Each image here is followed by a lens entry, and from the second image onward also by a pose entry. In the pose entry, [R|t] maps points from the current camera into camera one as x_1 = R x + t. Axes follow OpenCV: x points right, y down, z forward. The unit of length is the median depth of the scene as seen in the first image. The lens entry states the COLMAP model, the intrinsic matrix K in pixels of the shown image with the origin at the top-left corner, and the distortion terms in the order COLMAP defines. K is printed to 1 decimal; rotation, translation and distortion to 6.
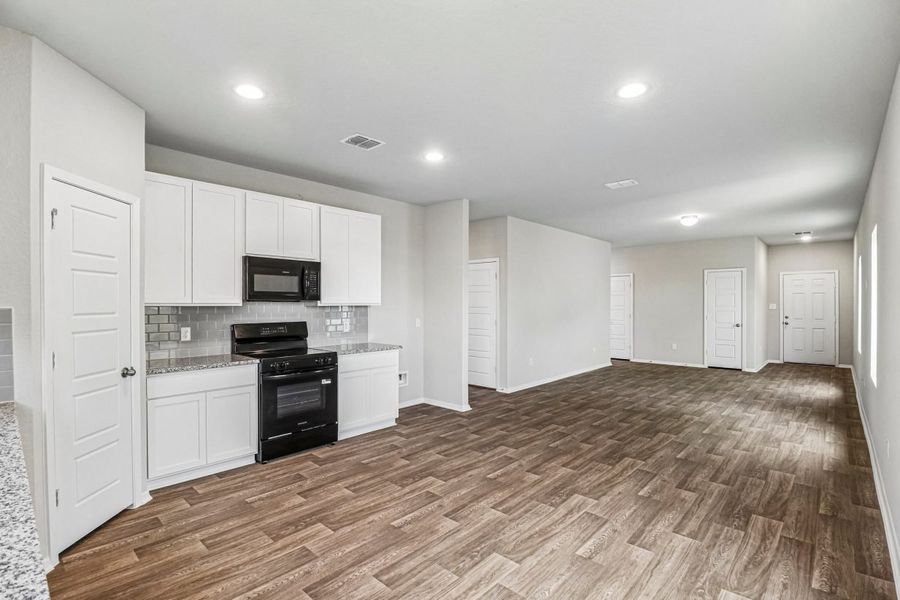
lens RADIAL K [[422.9, 0, 447.5], [0, 422.9, 300.5], [0, 0, 1]] dist [-0.013997, -0.004453]
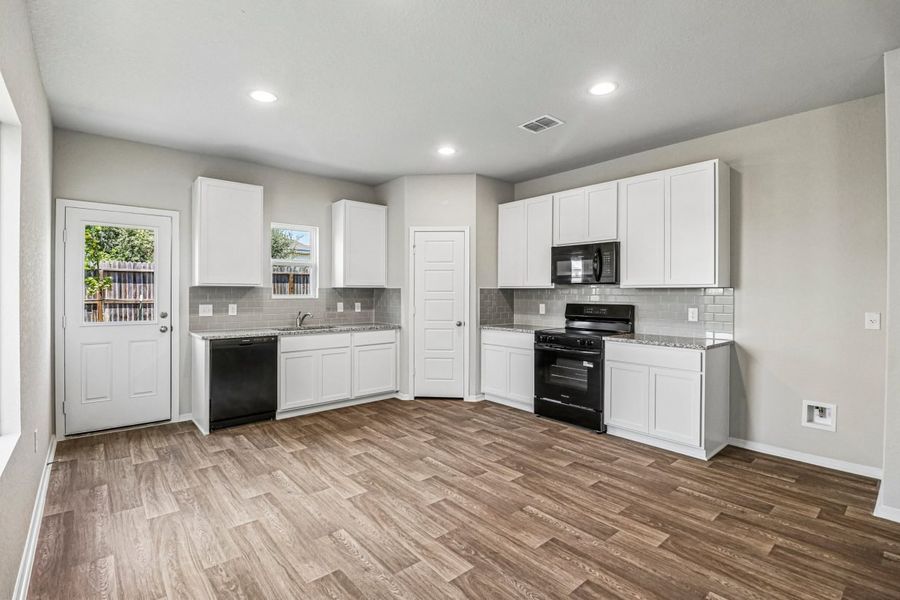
lens RADIAL K [[422.9, 0, 443.6], [0, 422.9, 299.5], [0, 0, 1]] dist [-0.013997, -0.004453]
pose [[-0.124778, 0.016937, -0.992040, 0.896465], [0.001565, 0.999856, 0.016874, 0.028195], [0.992183, 0.000553, -0.124787, 0.971457]]
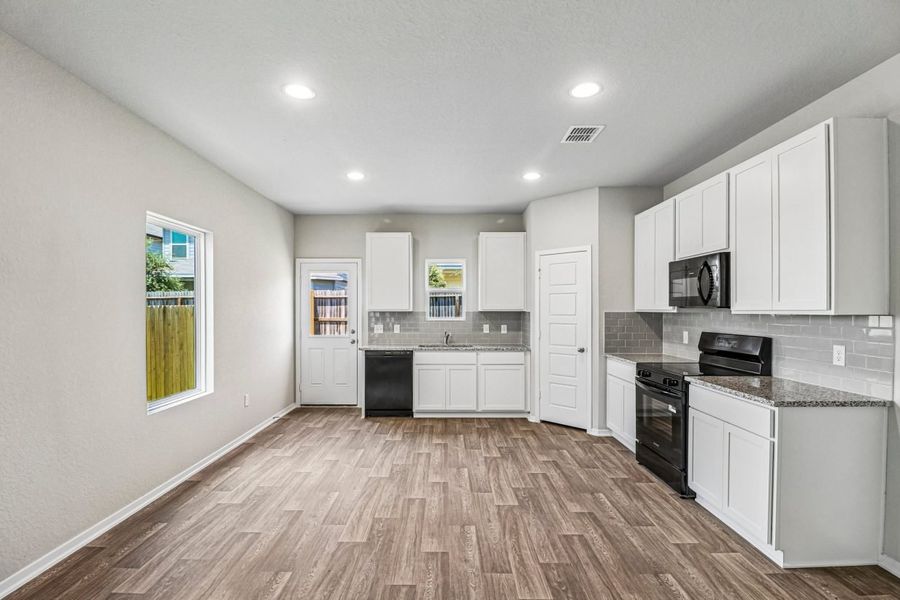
lens RADIAL K [[432.4, 0, 440.8], [0, 432.4, 318.3], [0, 0, 1]] dist [-0.018530, -0.003979]
pose [[-0.746786, 0.014932, -0.664897, 0.701583], [0.003876, 0.999829, 0.018101, 0.006261], [0.665053, 0.010940, -0.746716, 1.615415]]
